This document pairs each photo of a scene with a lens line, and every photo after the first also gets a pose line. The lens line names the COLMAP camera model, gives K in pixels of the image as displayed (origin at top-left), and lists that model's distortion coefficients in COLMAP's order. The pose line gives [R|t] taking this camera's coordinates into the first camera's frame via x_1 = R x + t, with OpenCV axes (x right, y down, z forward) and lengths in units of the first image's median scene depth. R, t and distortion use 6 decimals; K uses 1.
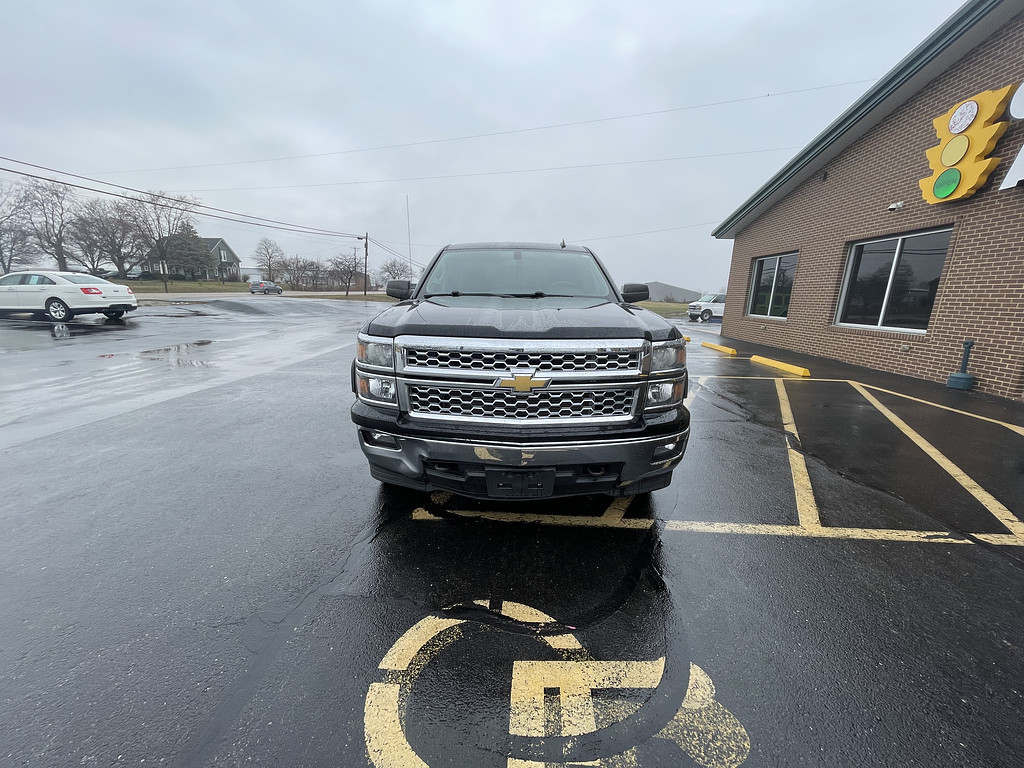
lens RADIAL K [[411.8, 0, 509.1], [0, 411.8, 388.3], [0, 0, 1]] dist [-0.002642, -0.000449]
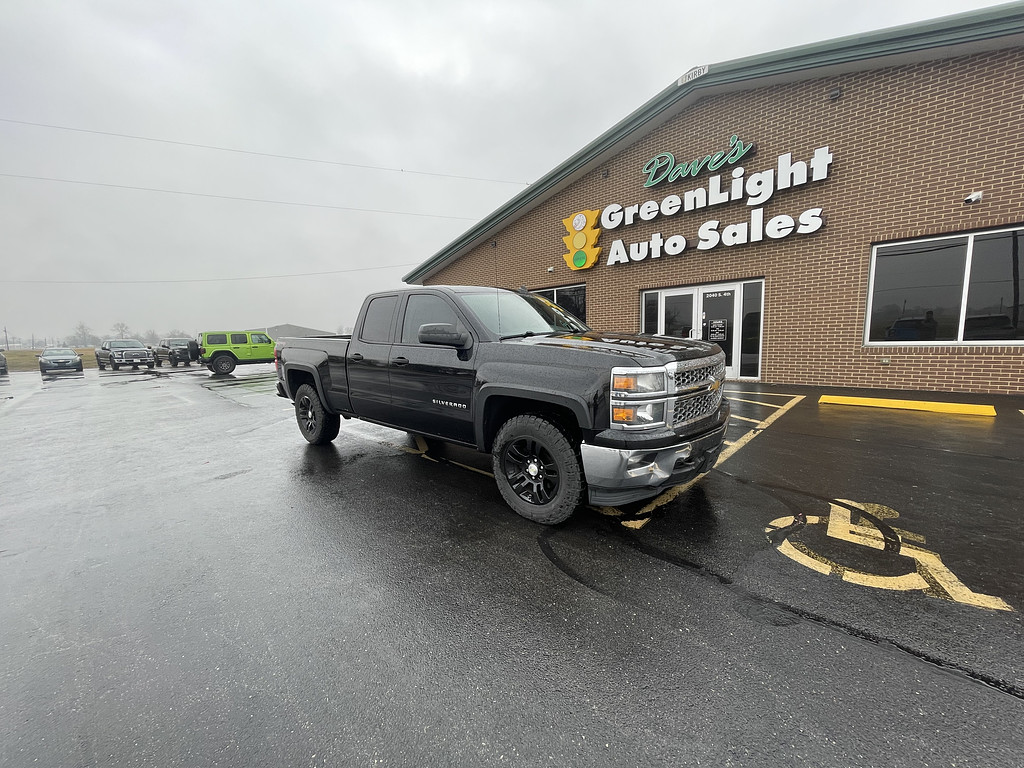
lens RADIAL K [[411.8, 0, 506.6], [0, 411.8, 388.4], [0, 0, 1]] dist [-0.002642, -0.000449]
pose [[0.654872, -0.150925, 0.740516, -0.434284], [0.221274, 0.975207, 0.003075, -0.047991], [-0.722621, 0.161843, 0.672031, 0.154987]]
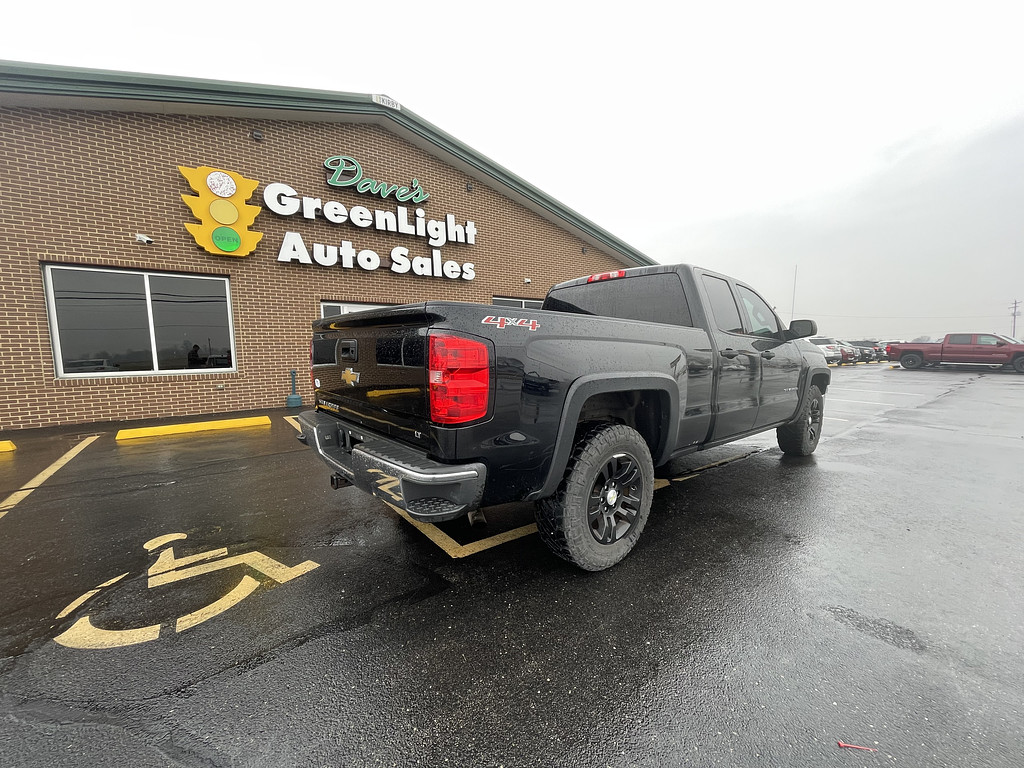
lens RADIAL K [[411.8, 0, 507.8], [0, 411.8, 389.6], [0, 0, 1]] dist [-0.002642, -0.000449]
pose [[-0.640520, -0.092531, 0.762347, -0.304967], [0.168156, 0.951723, 0.256800, -0.248708], [-0.749305, 0.292679, -0.594038, 1.134271]]
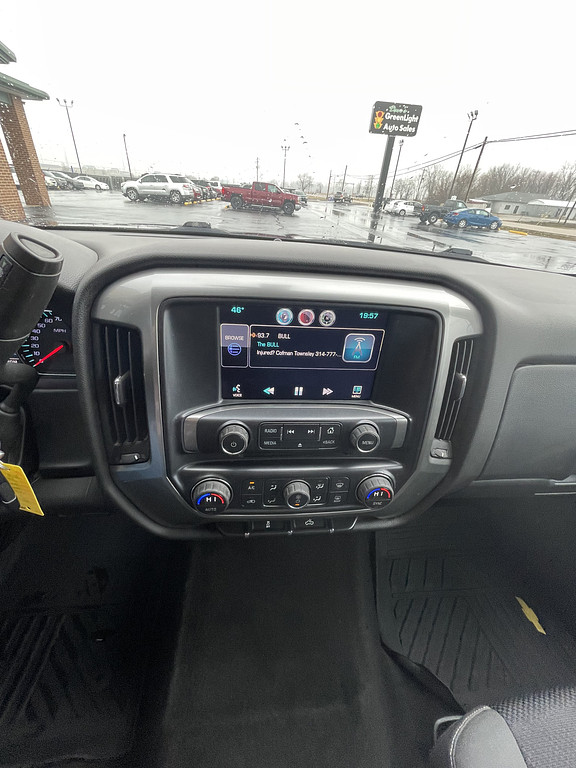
lens RADIAL K [[308.9, 0, 280.4], [0, 308.9, 381.5], [0, 0, 1]] dist [-0.002642, -0.000449]
pose [[-0.990417, -0.035701, -0.133417, 0.019598], [-0.119794, 0.702805, 0.701223, -0.142471], [0.068732, 0.710486, -0.700347, 0.546502]]
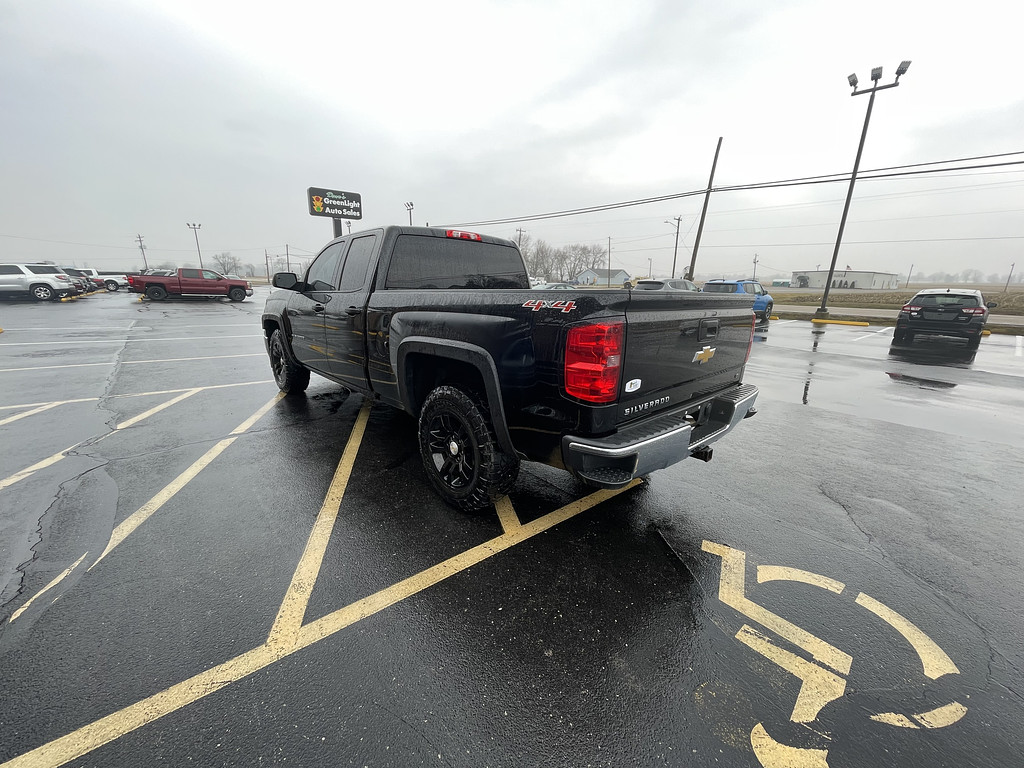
lens RADIAL K [[411.8, 0, 509.0], [0, 411.8, 389.9], [0, 0, 1]] dist [-0.002642, -0.000449]
pose [[-0.732024, 0.131211, -0.668524, 0.335001], [-0.195037, 0.899846, 0.390176, -0.269220], [0.652764, 0.416005, -0.633118, 1.150971]]
